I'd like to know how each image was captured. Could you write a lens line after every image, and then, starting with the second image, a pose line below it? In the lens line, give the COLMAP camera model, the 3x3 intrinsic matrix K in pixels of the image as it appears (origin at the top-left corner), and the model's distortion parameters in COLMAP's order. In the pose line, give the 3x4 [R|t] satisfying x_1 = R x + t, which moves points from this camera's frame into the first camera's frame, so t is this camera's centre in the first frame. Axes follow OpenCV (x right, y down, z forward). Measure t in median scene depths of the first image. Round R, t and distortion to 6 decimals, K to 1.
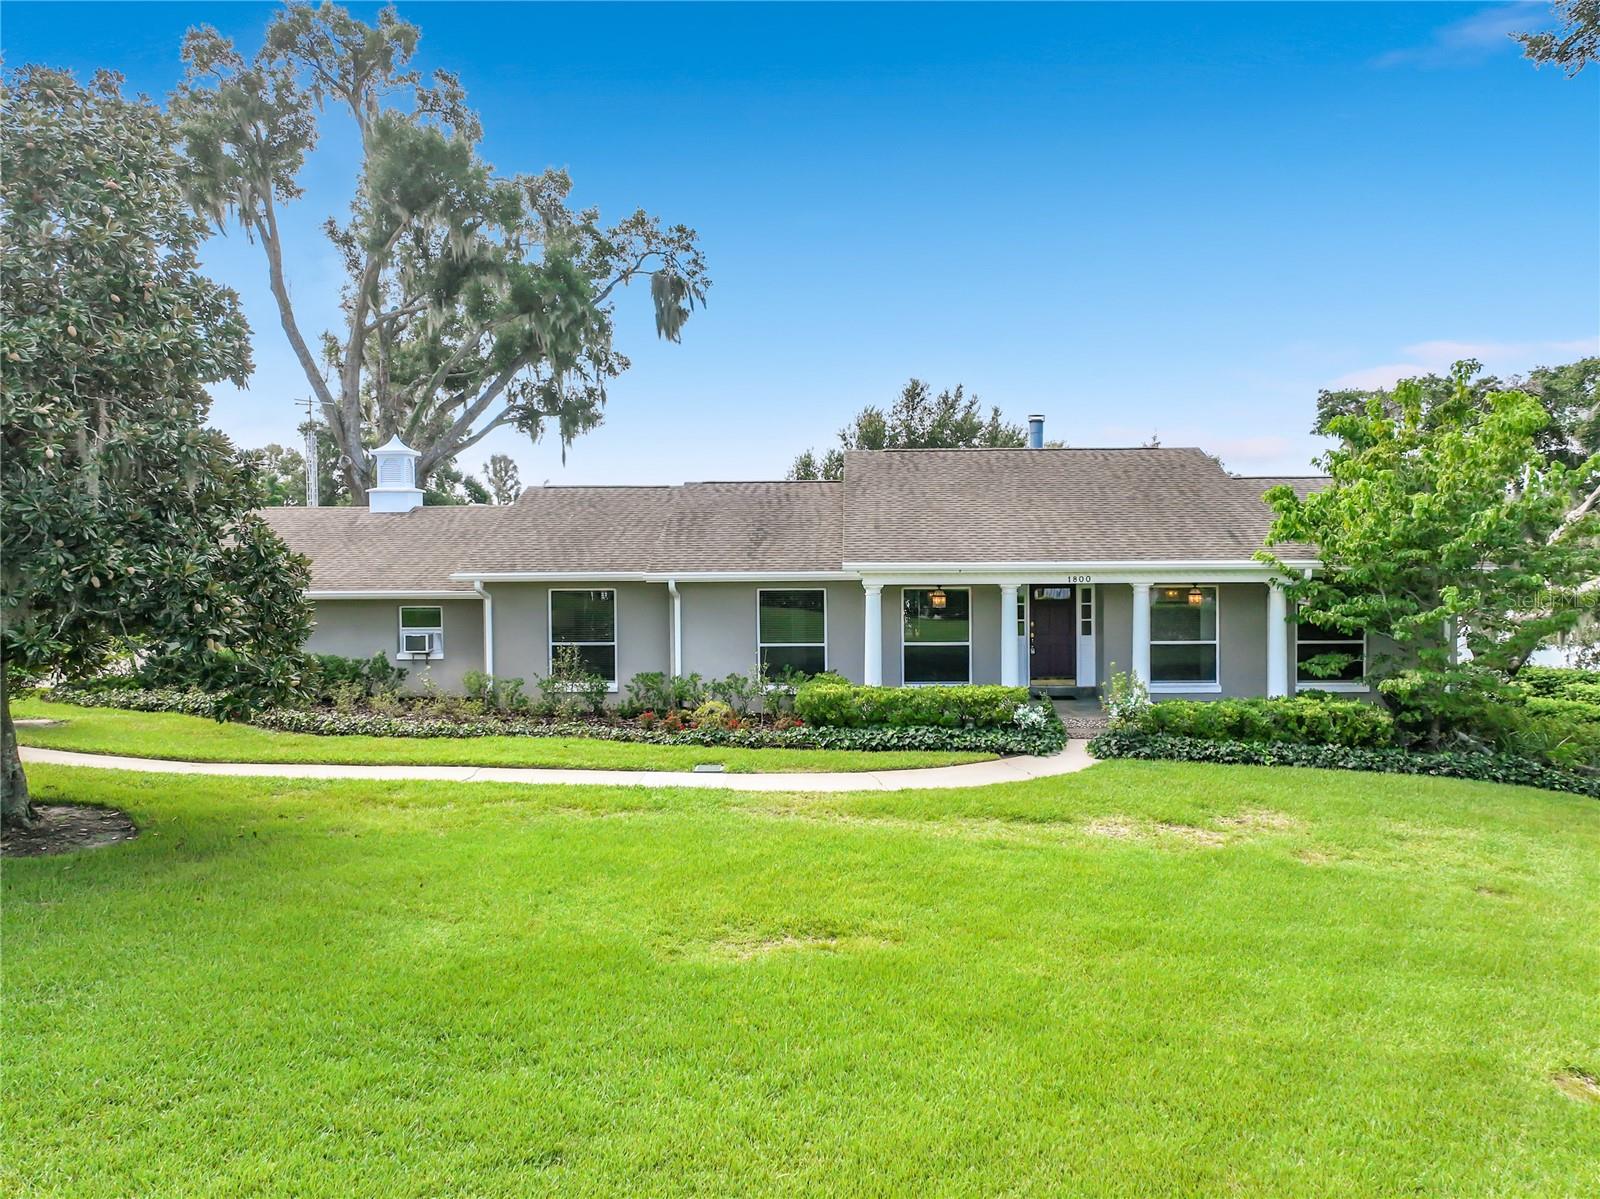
lens RADIAL K [[1119.1, 0, 833.8], [0, 1119.1, 596.5], [0, 0, 1]] dist [-0.075379, -0.000870]
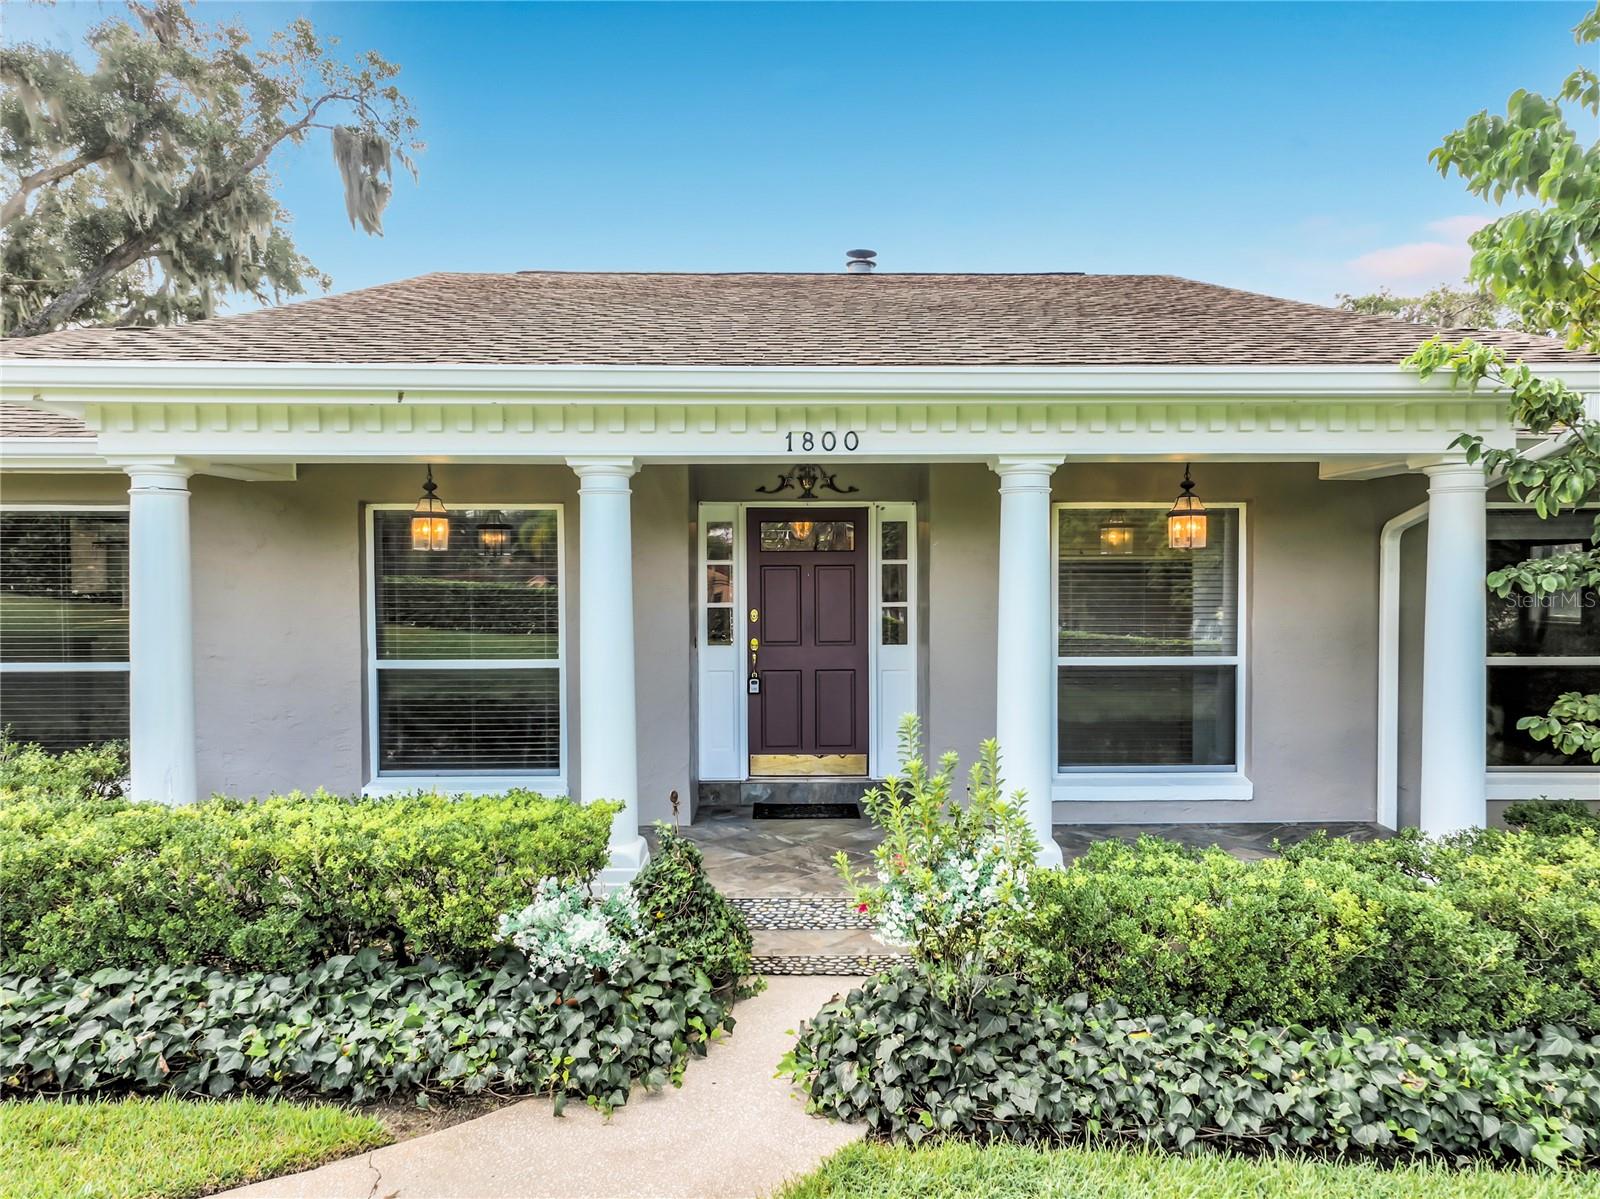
lens RADIAL K [[1142.4, 0, 800.0], [0, 1142.4, 599.5], [0, 0, 1]] dist [-0.004346, -0.001713]
pose [[0.999621, 0.000893, 0.027524, 0.201737], [0.000183, 0.999236, -0.039069, 0.037899], [-0.027538, 0.039059, 0.998857, 0.668546]]
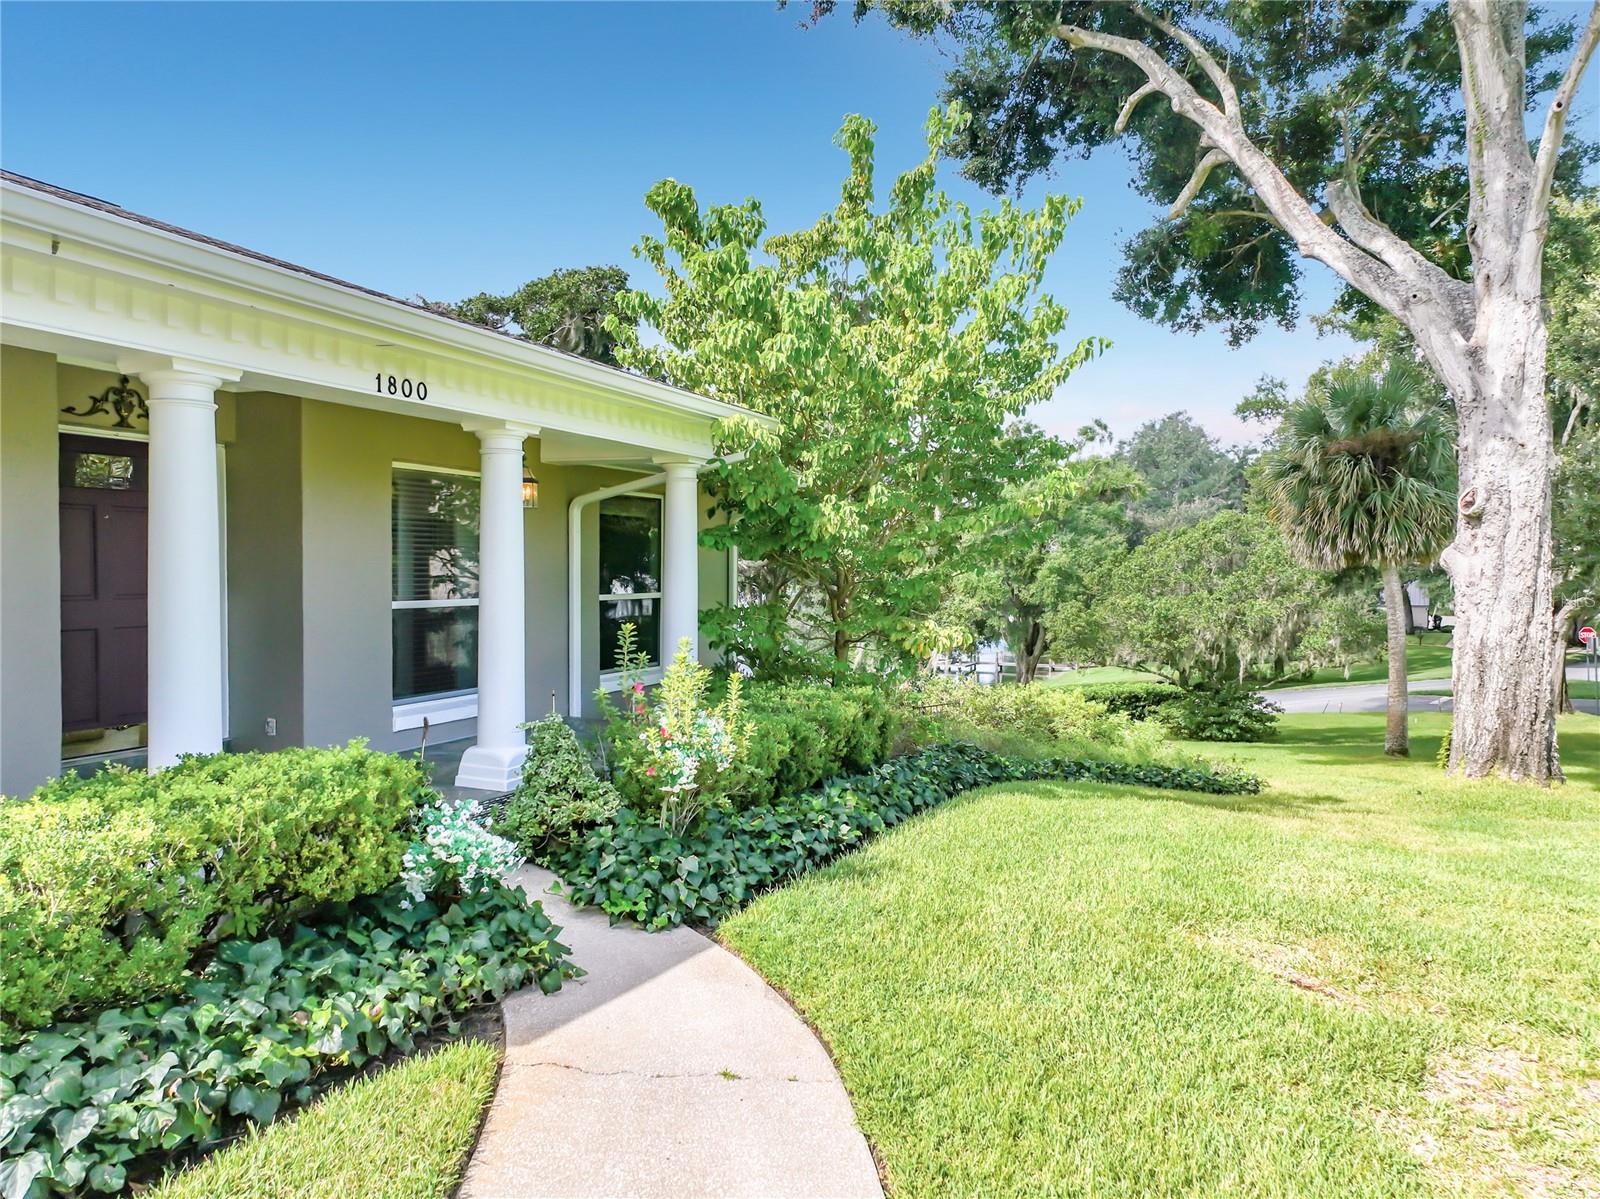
lens RADIAL K [[1142.4, 0, 800.0], [0, 1142.4, 599.5], [0, 0, 1]] dist [-0.004346, -0.001713]
pose [[0.382073, -0.018140, 0.923954, -0.019769], [0.038585, 0.999249, 0.003663, 0.045794], [-0.923326, 0.034251, 0.382486, 0.741481]]
